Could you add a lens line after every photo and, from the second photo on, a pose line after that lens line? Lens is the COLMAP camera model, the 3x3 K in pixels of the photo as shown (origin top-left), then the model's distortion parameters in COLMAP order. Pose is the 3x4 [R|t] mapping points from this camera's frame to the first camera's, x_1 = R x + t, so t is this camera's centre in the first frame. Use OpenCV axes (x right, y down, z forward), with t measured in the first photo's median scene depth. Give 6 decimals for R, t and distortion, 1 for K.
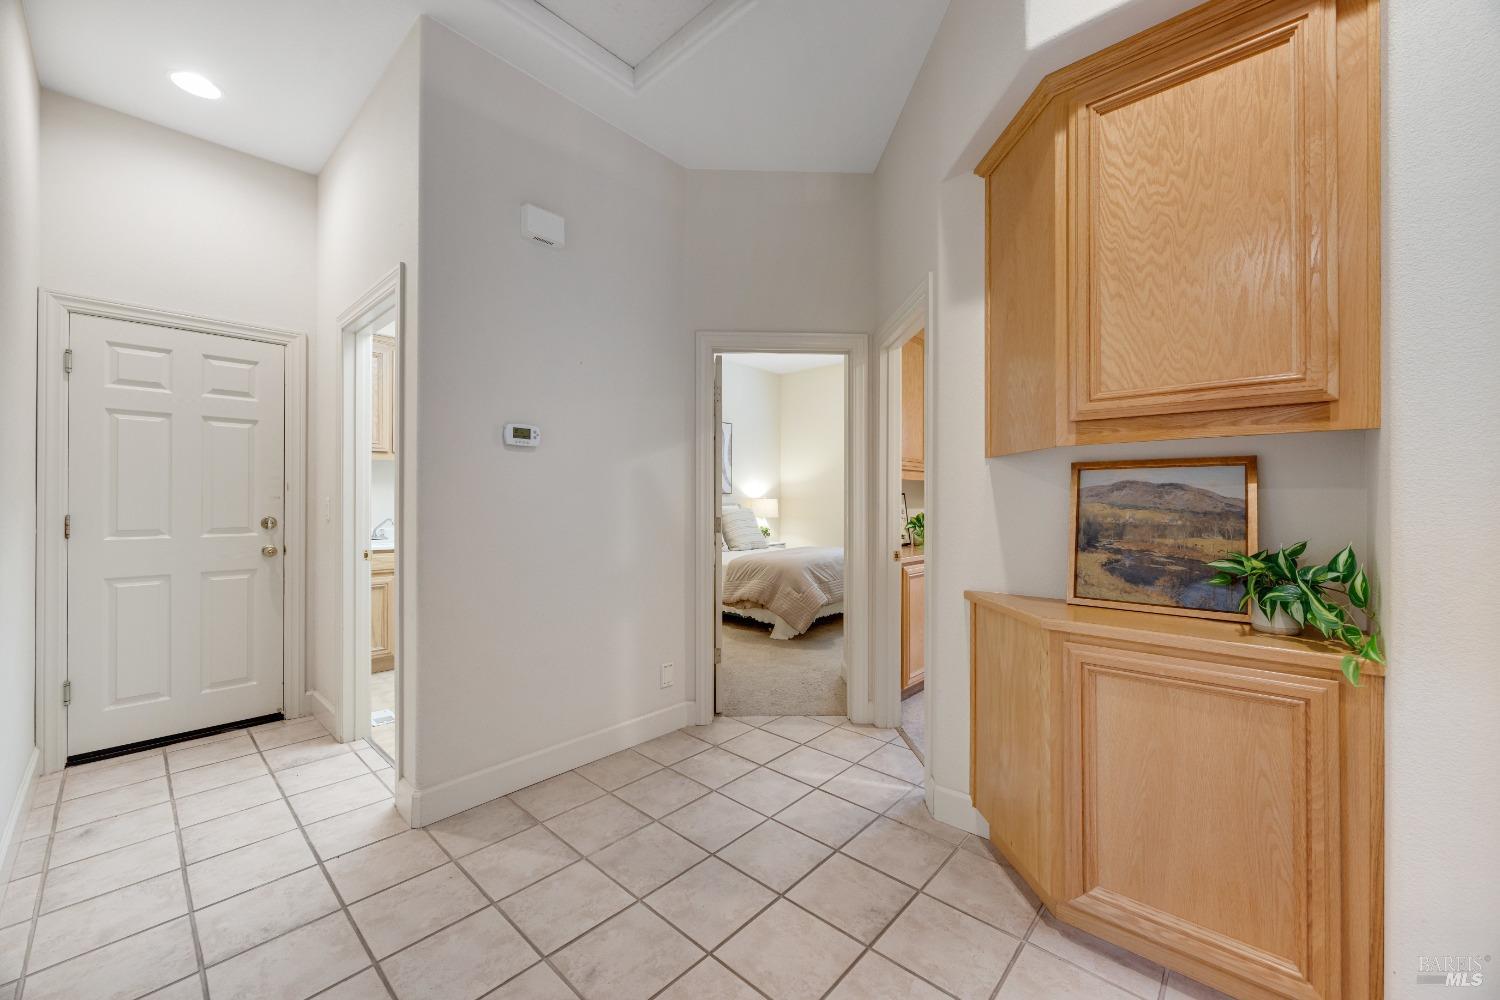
lens RADIAL K [[573.3, 0, 749.7], [0, 573.3, 498.6], [0, 0, 1]] dist [-0.003563, 0.000492]
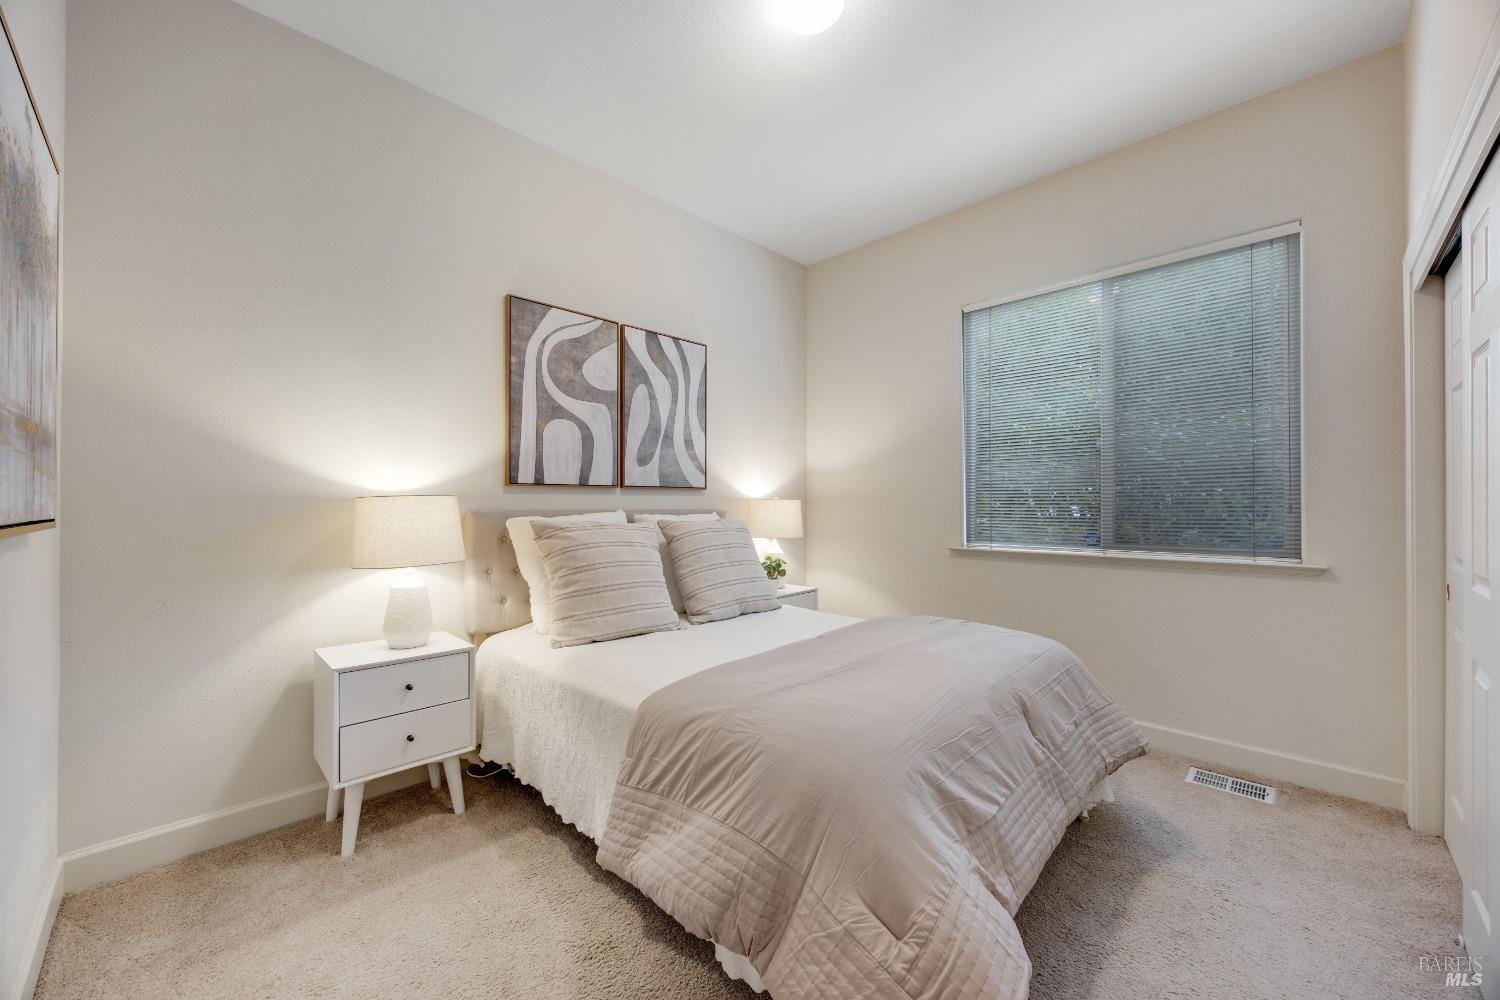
lens RADIAL K [[573.3, 0, 749.3], [0, 573.3, 501.6], [0, 0, 1]] dist [-0.003563, 0.000492]
pose [[0.998993, -0.004208, -0.044670, 0.026797], [0.004117, 0.999989, -0.002131, 0.003082], [0.044678, 0.001945, 0.999000, 0.516936]]
